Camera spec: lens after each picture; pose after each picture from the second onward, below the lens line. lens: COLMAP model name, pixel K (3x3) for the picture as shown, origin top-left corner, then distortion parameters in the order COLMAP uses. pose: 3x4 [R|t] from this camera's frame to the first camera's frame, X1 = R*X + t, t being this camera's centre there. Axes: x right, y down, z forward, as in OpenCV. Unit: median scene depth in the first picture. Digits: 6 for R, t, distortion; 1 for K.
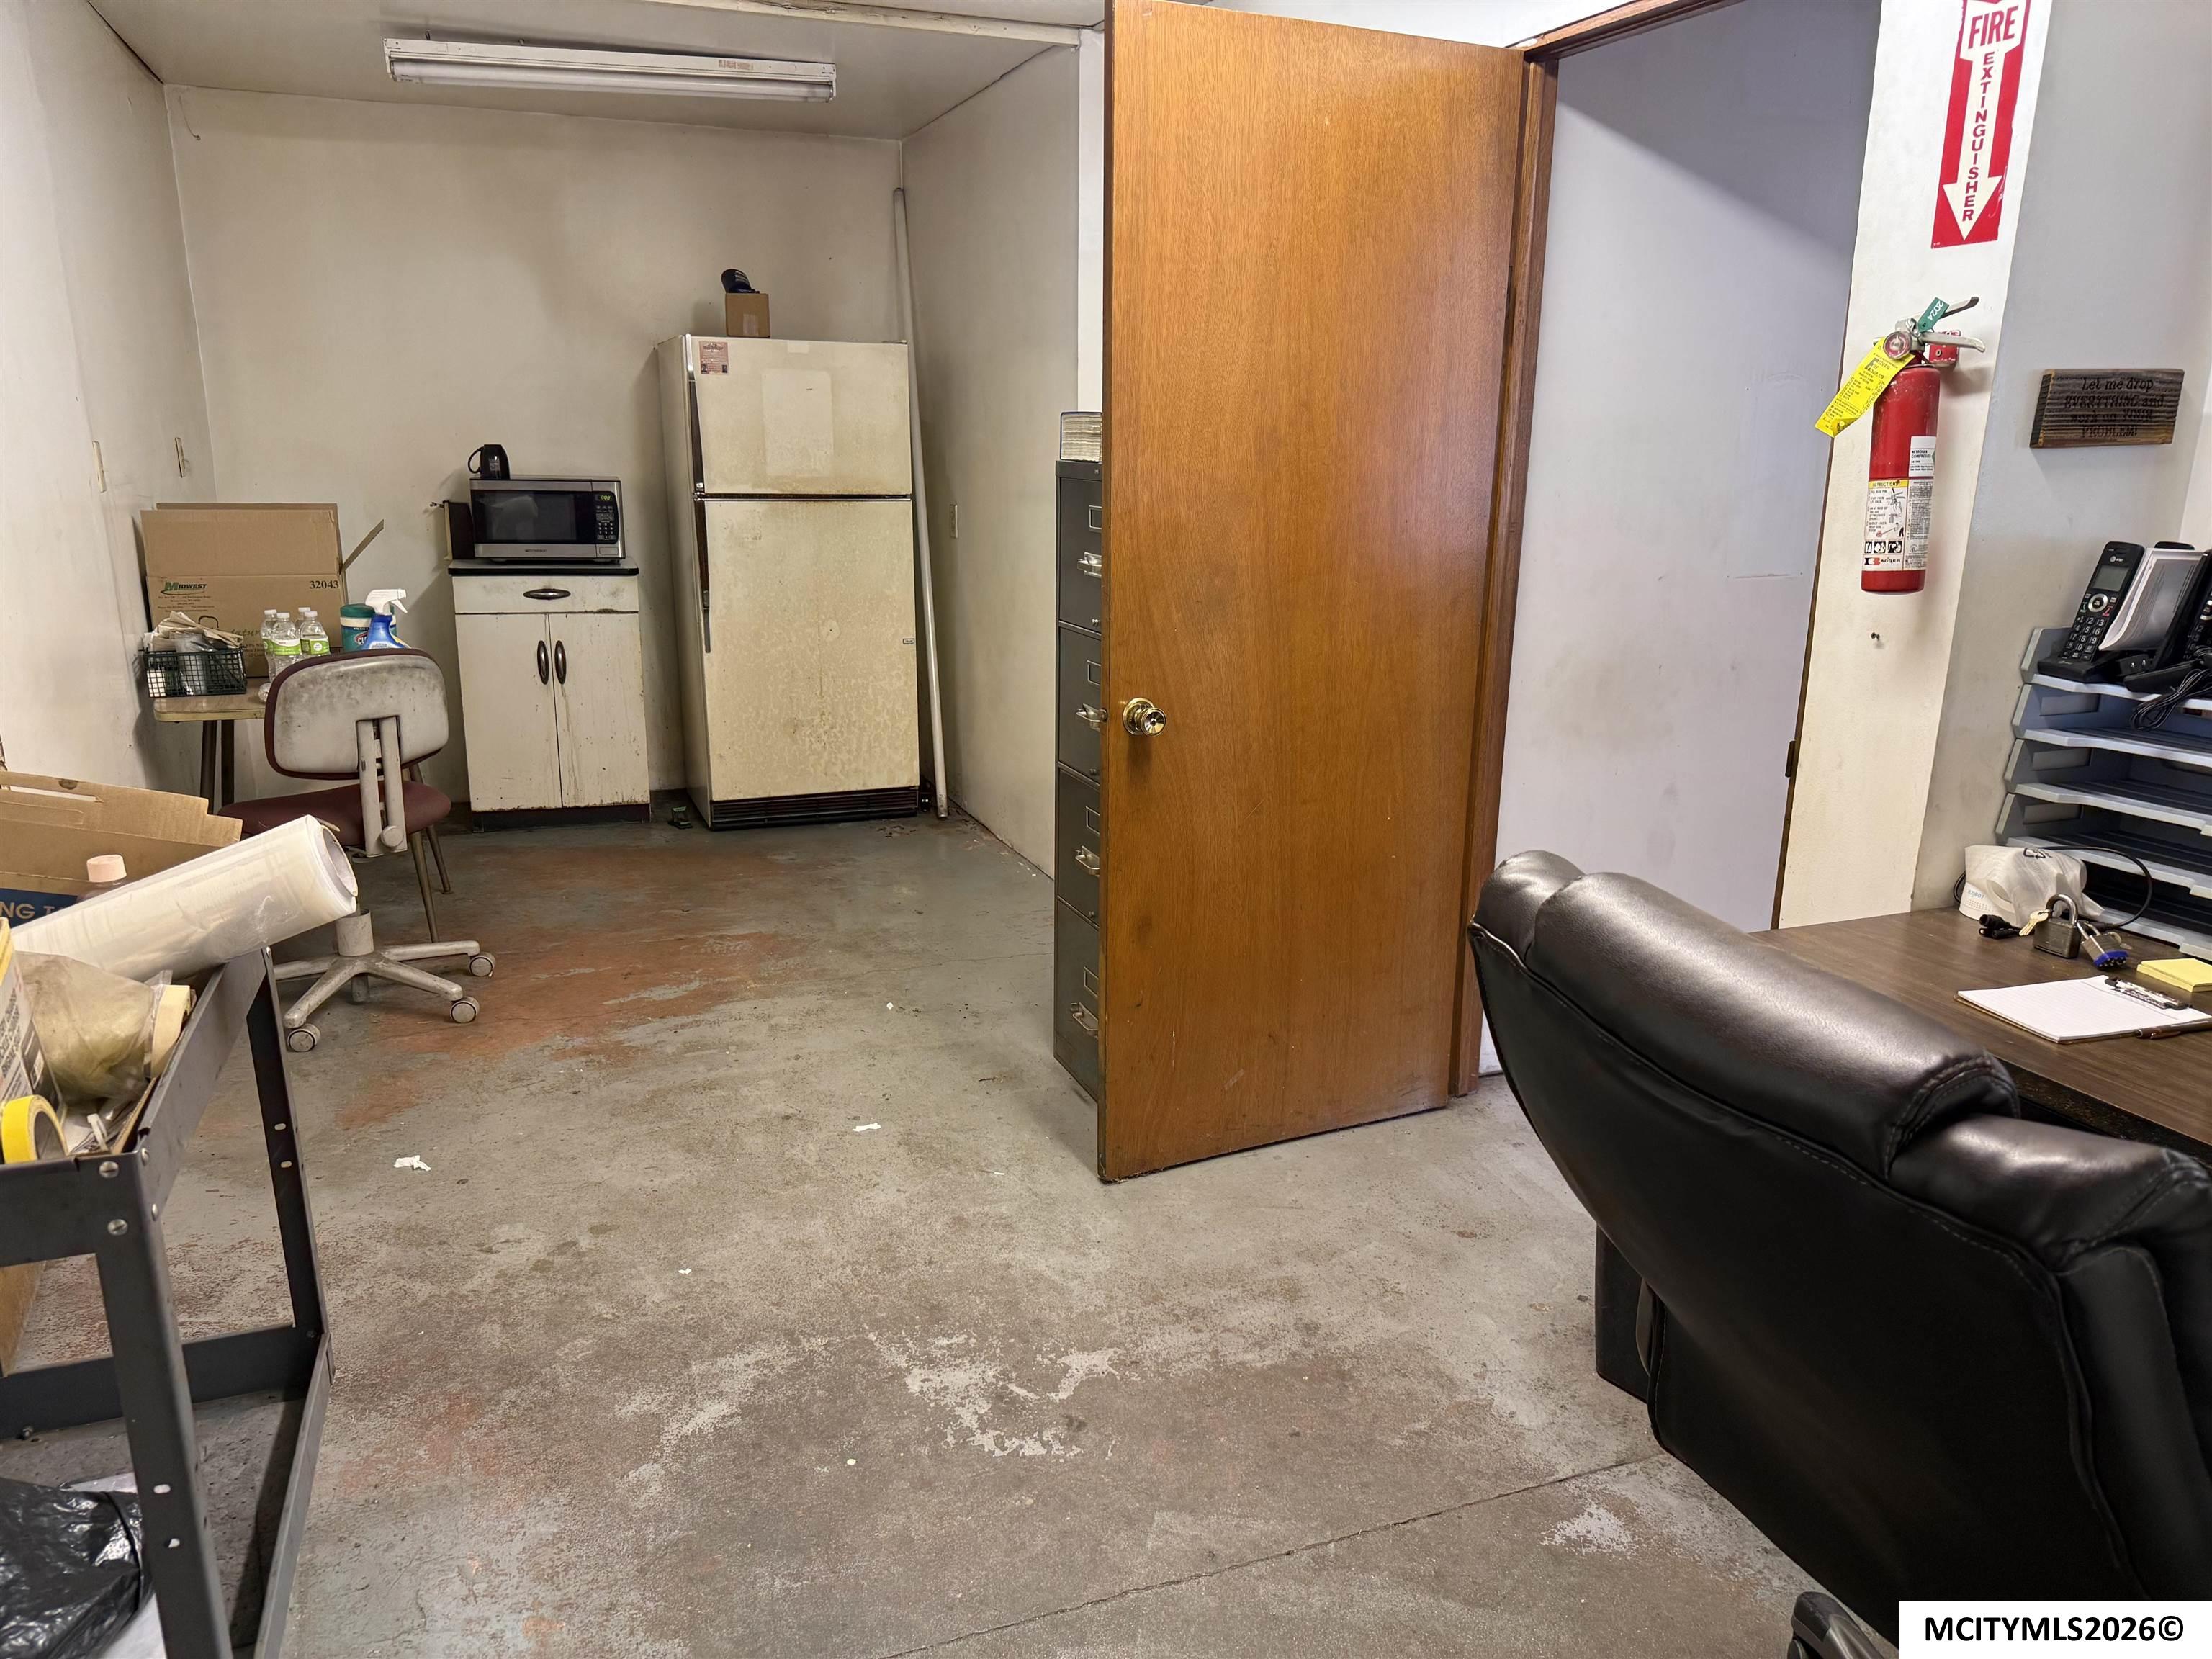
lens RADIAL K [[1555.8, 0, 1104.2], [0, 1555.8, 827.7], [0, 0, 1]] dist [-0.010904, -0.006780]
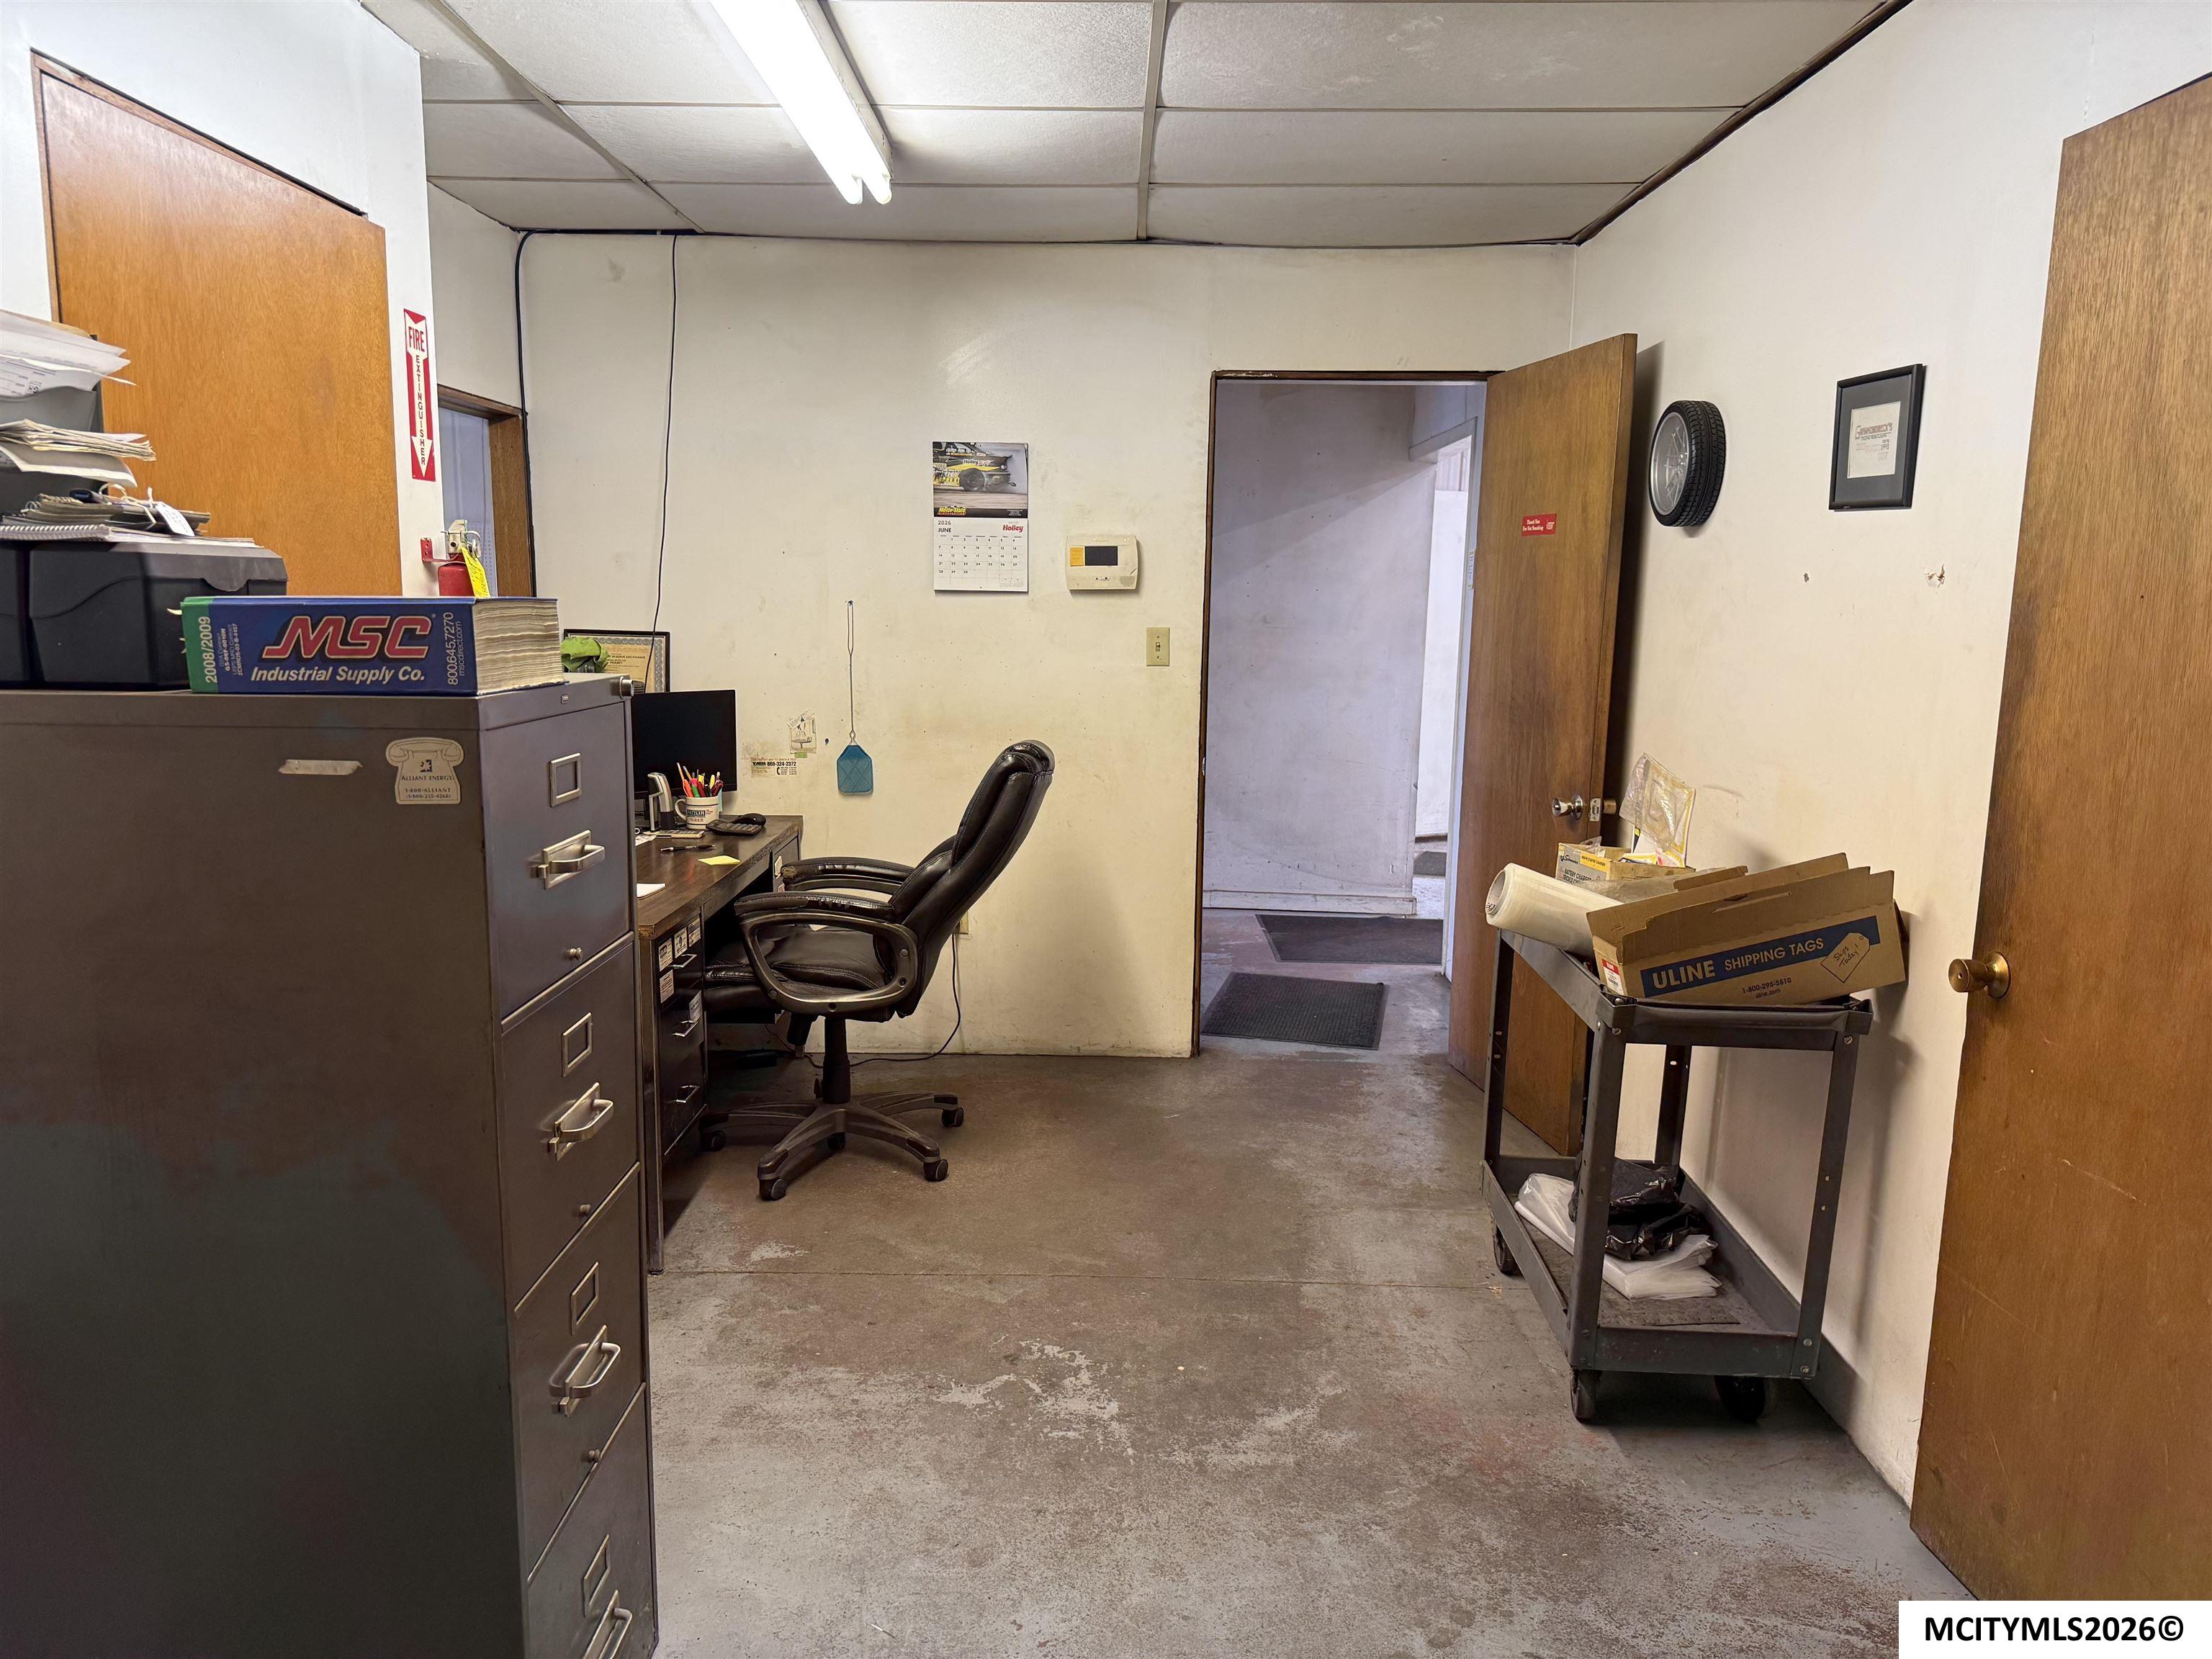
lens RADIAL K [[1555.8, 0, 1102.2], [0, 1555.8, 835.6], [0, 0, 1]] dist [-0.010904, -0.006780]
pose [[-0.925411, -0.084166, 0.369501, -0.514390], [0.071662, 0.918569, 0.388710, -0.504269], [-0.372129, 0.386196, -0.844022, 1.825627]]
